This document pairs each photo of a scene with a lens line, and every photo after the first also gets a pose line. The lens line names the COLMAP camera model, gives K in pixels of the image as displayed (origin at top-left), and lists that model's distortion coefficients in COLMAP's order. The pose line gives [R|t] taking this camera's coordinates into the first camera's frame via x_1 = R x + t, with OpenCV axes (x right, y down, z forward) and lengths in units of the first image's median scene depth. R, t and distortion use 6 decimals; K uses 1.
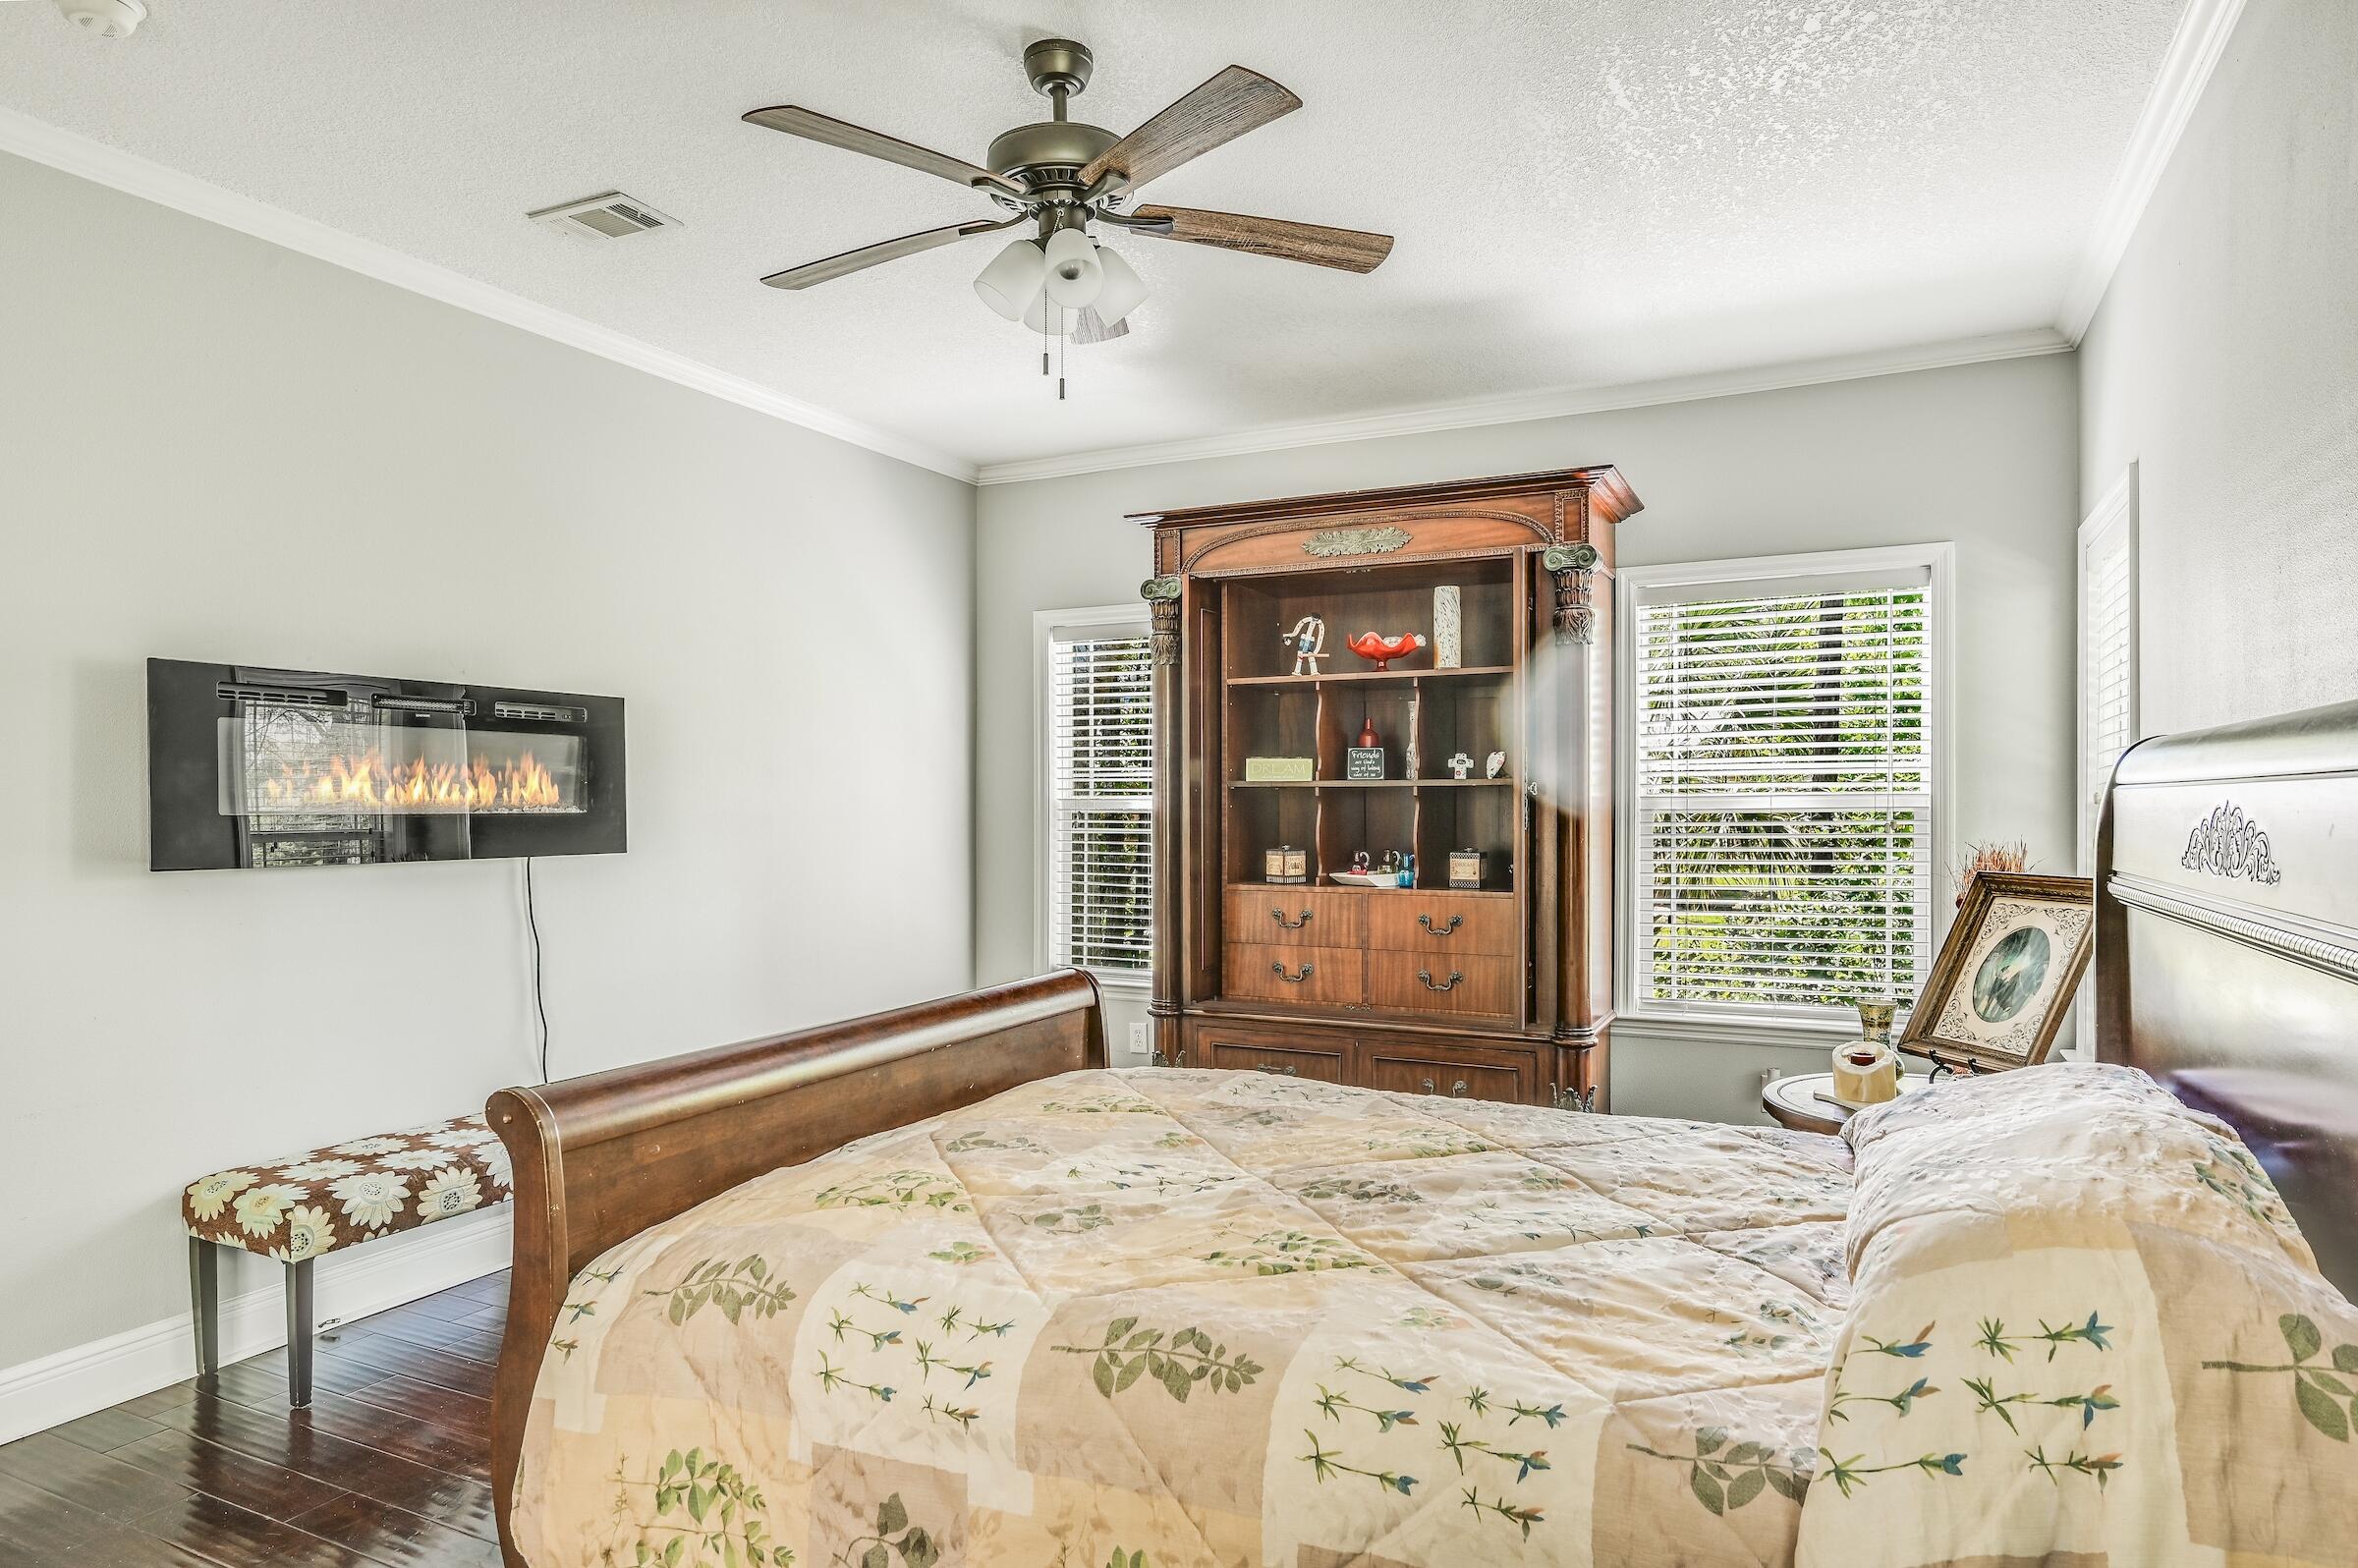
lens RADIAL K [[1367.0, 0, 1126.8], [0, 1367.0, 803.6], [0, 0, 1]] dist [-0.002713, 0.000180]
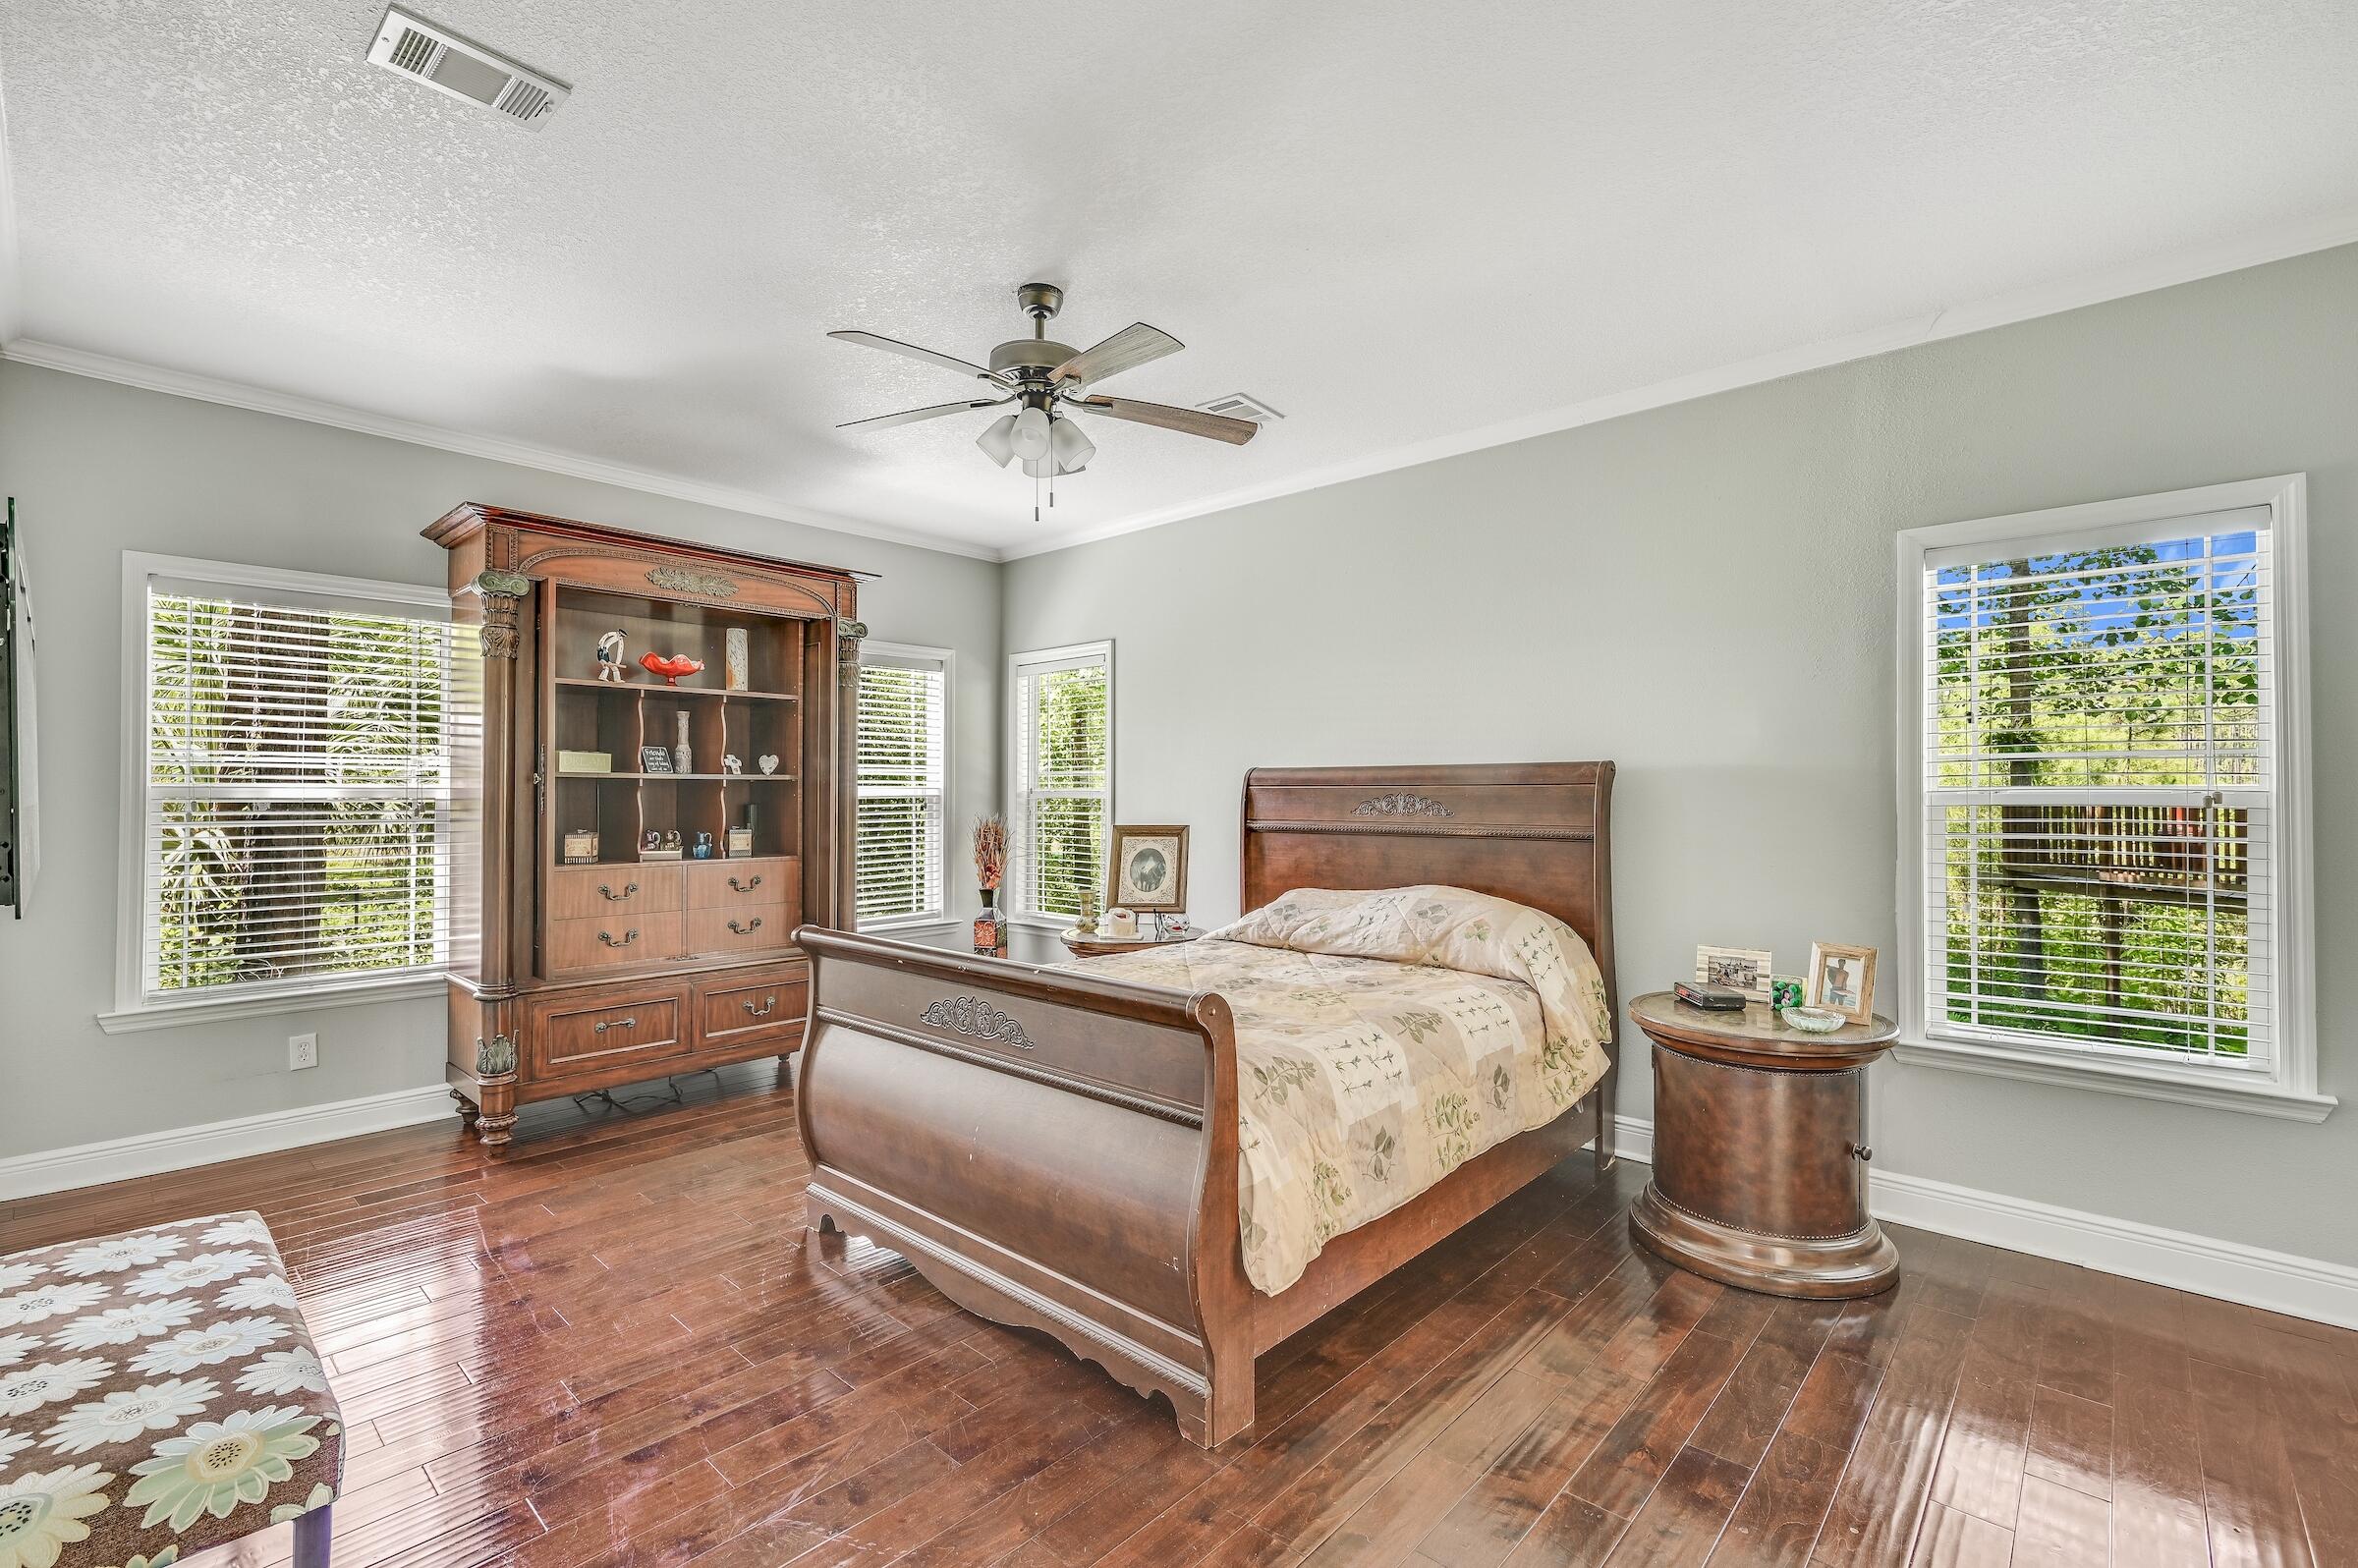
lens RADIAL K [[1038.9, 0, 1210.5], [0, 1038.9, 786.5], [0, 0, 1]] dist [-0.000905, 0.000051]
pose [[0.254665, 0.008296, 0.966994, -0.618307], [0.000257, 0.999963, -0.008646, 0.002569], [-0.967029, 0.002450, 0.254653, 0.299932]]
